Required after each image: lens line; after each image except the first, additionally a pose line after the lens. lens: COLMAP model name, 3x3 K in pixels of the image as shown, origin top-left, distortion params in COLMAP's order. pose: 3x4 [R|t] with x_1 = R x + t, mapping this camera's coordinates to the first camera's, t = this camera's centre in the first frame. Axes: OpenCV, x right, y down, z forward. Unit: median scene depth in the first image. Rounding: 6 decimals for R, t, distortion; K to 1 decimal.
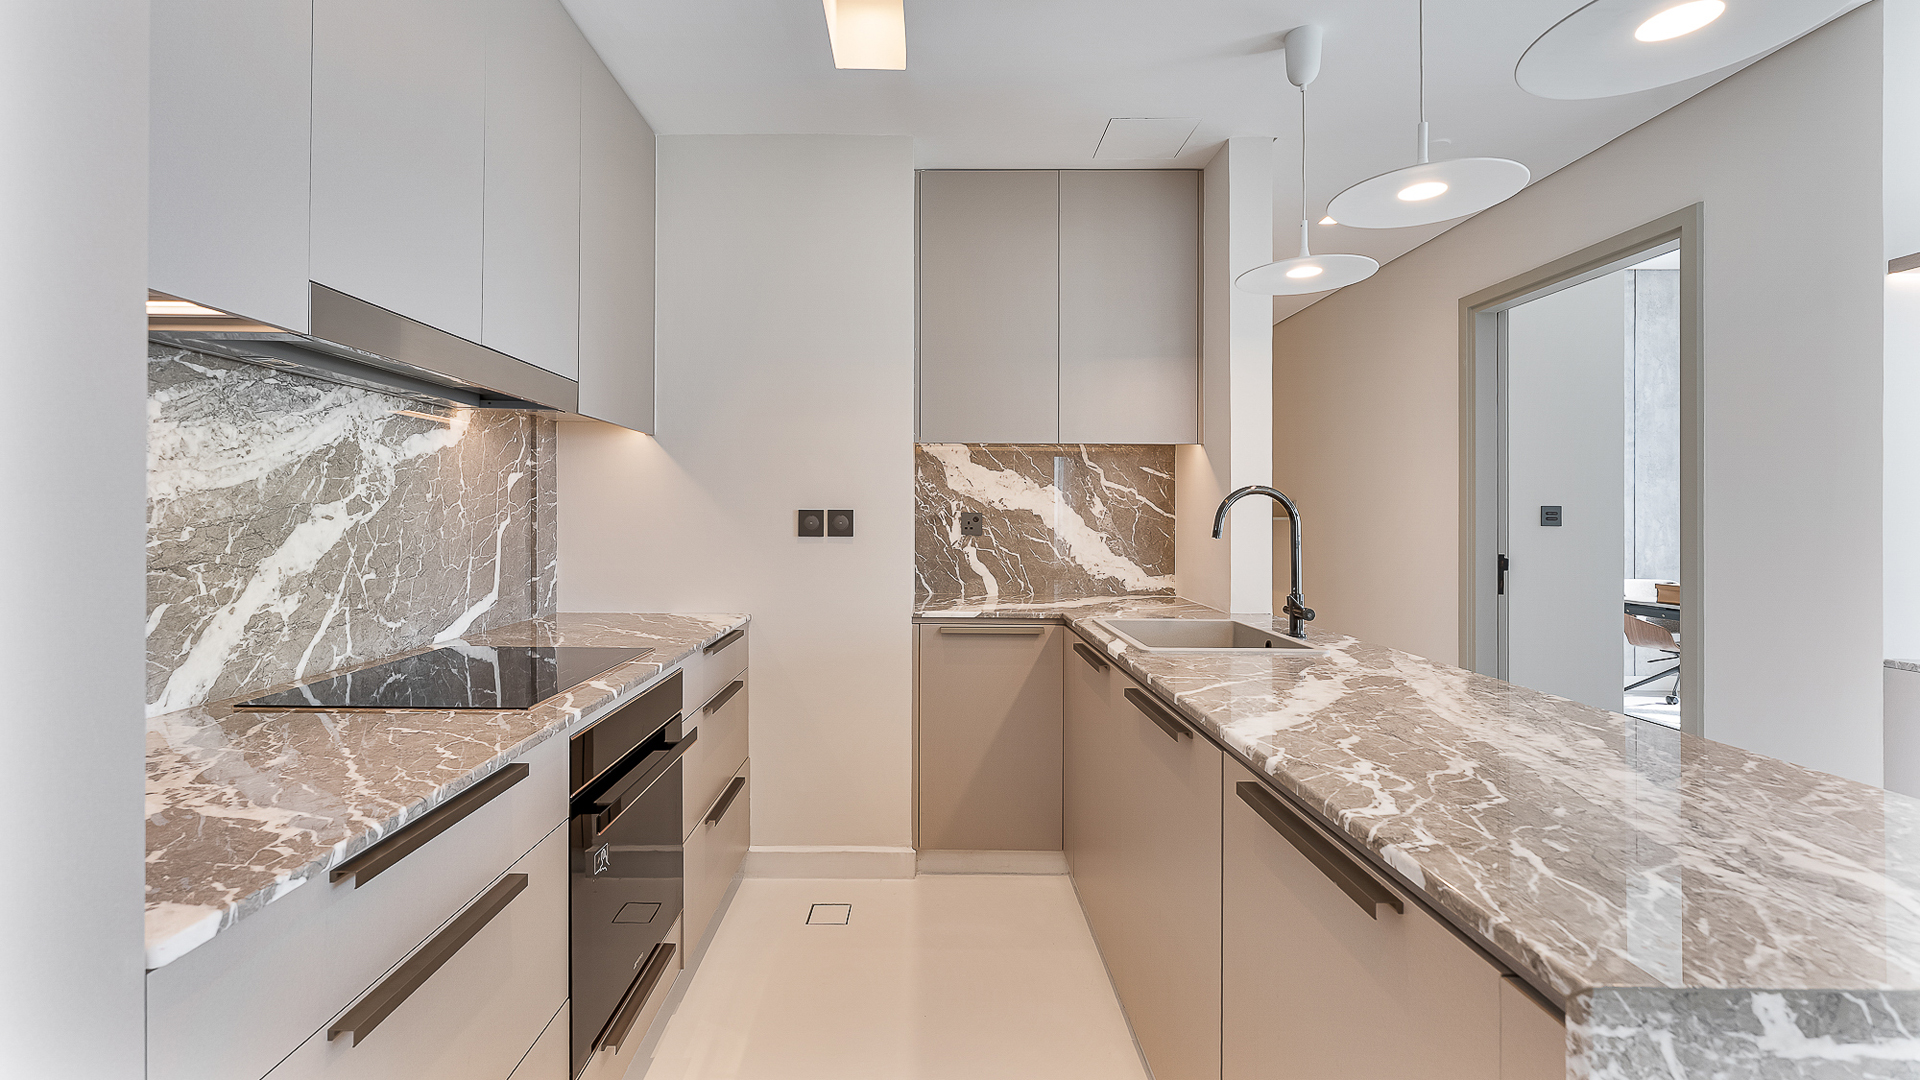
lens RADIAL K [[781.1, 0, 957.0], [0, 781.1, 523.4], [0, 0, 1]] dist [-0.003794, 0.000103]
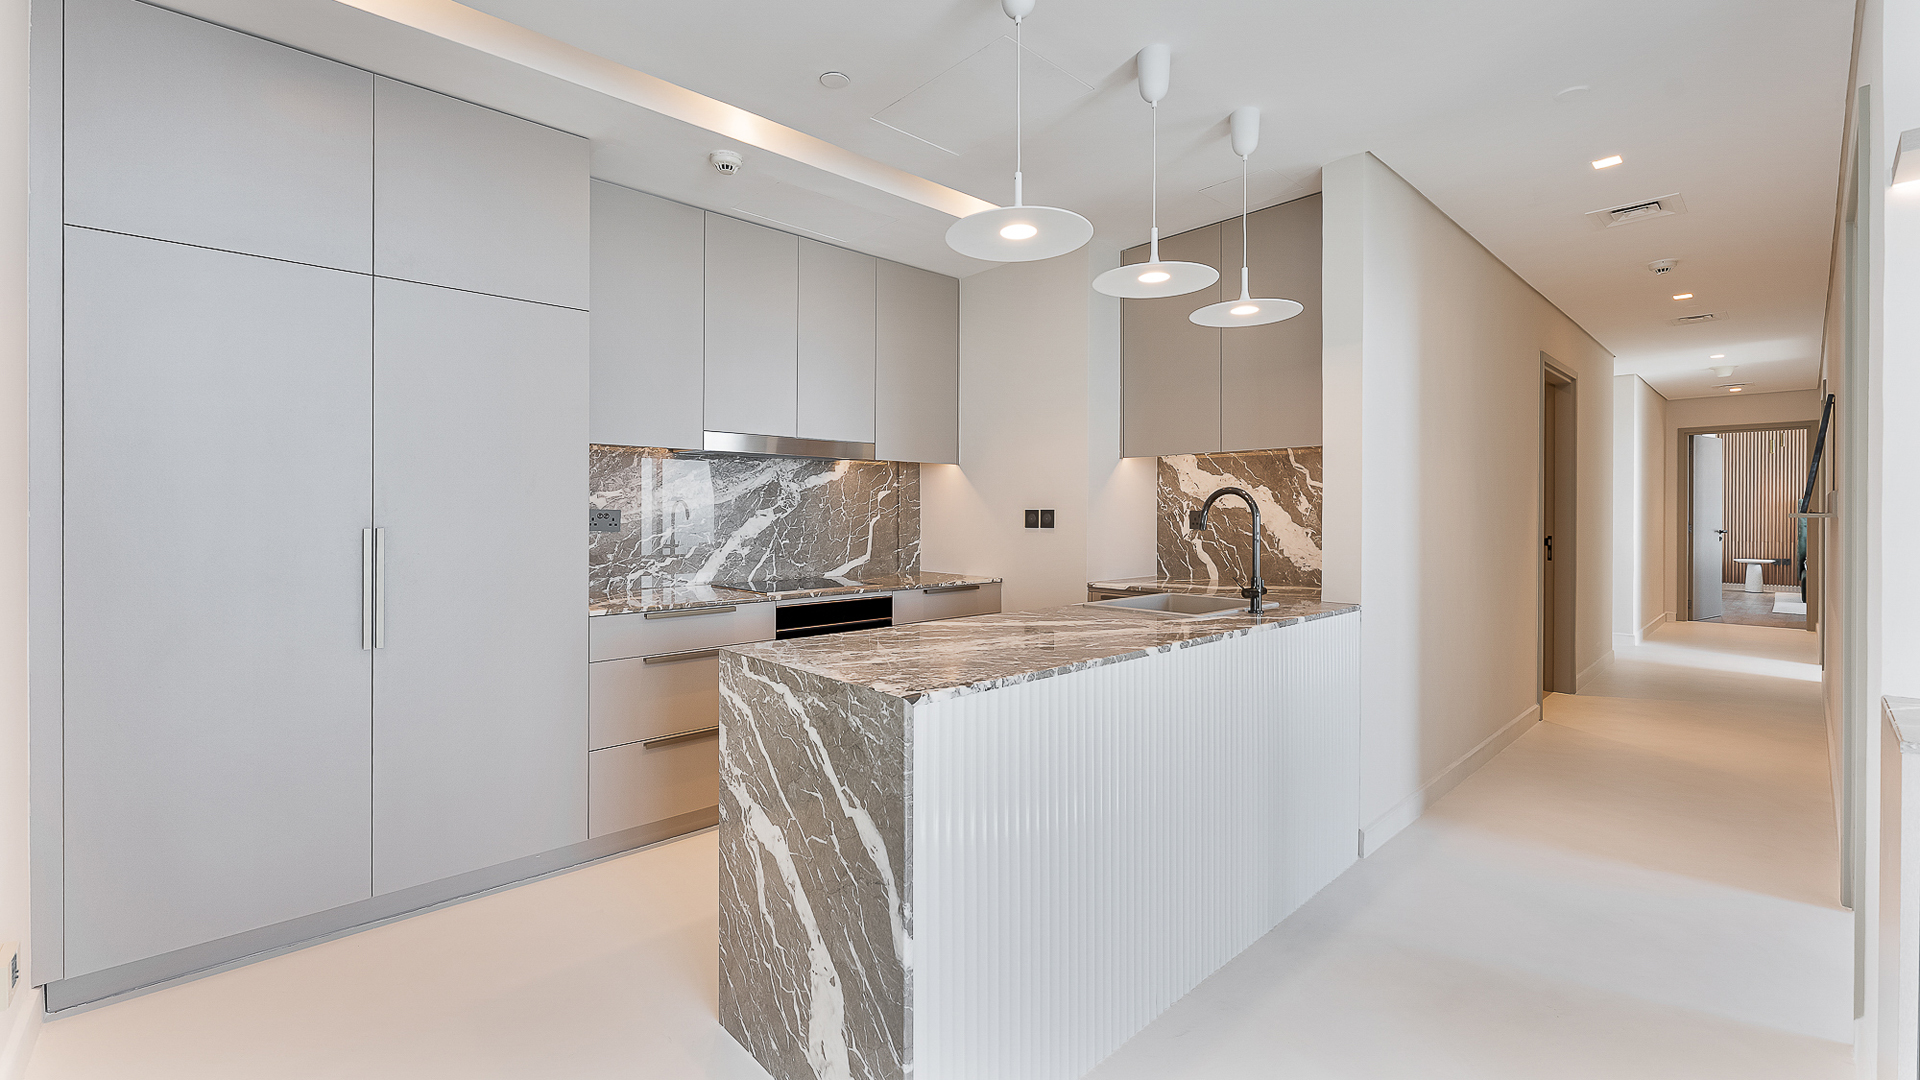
lens RADIAL K [[781.1, 0, 965.3], [0, 781.1, 523.1], [0, 0, 1]] dist [-0.003794, 0.000103]
pose [[0.690070, 0.003554, -0.723734, 0.797029], [-0.004049, 0.999991, 0.001049, 0.006759], [0.723732, 0.002207, 0.690078, -0.112737]]
